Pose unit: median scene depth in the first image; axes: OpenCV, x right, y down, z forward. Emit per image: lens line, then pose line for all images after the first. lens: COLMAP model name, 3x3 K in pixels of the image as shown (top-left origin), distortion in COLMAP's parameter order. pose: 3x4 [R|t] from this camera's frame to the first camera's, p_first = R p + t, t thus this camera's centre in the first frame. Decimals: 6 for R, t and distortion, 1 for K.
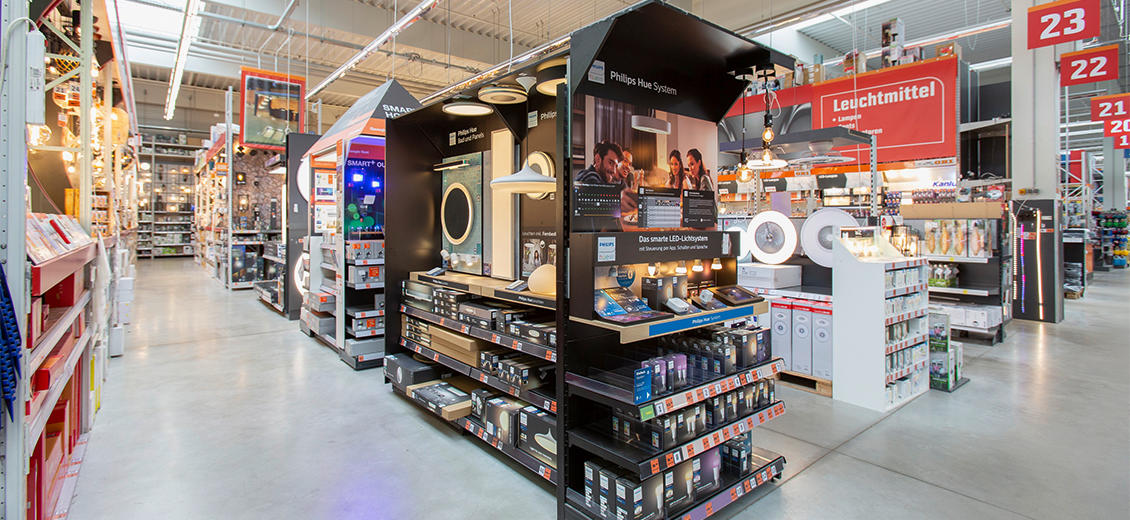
lens RADIAL K [[505.5, 0, 574.6], [0, 505.5, 220.4], [0, 0, 1]] dist [0.001164, 0.001169]
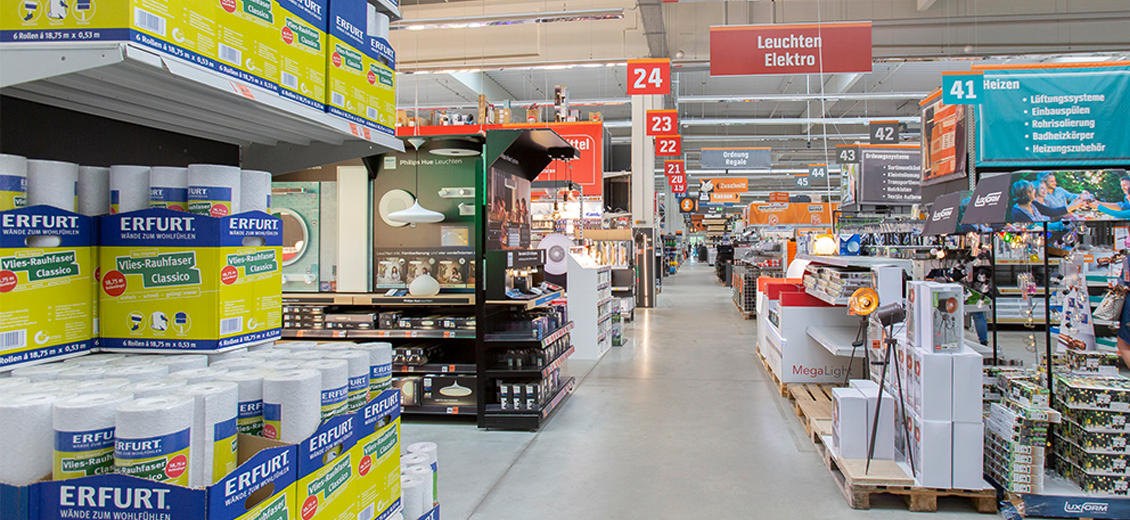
lens RADIAL K [[580.5, 0, 650.9], [0, 580.5, 234.5], [0, 0, 1]] dist [0.000015, 0.000029]
pose [[0.697908, 0.006267, 0.716160, -0.541157], [0.002110, 0.999939, -0.010807, -0.003280], [-0.716184, 0.009054, 0.697853, -0.386011]]
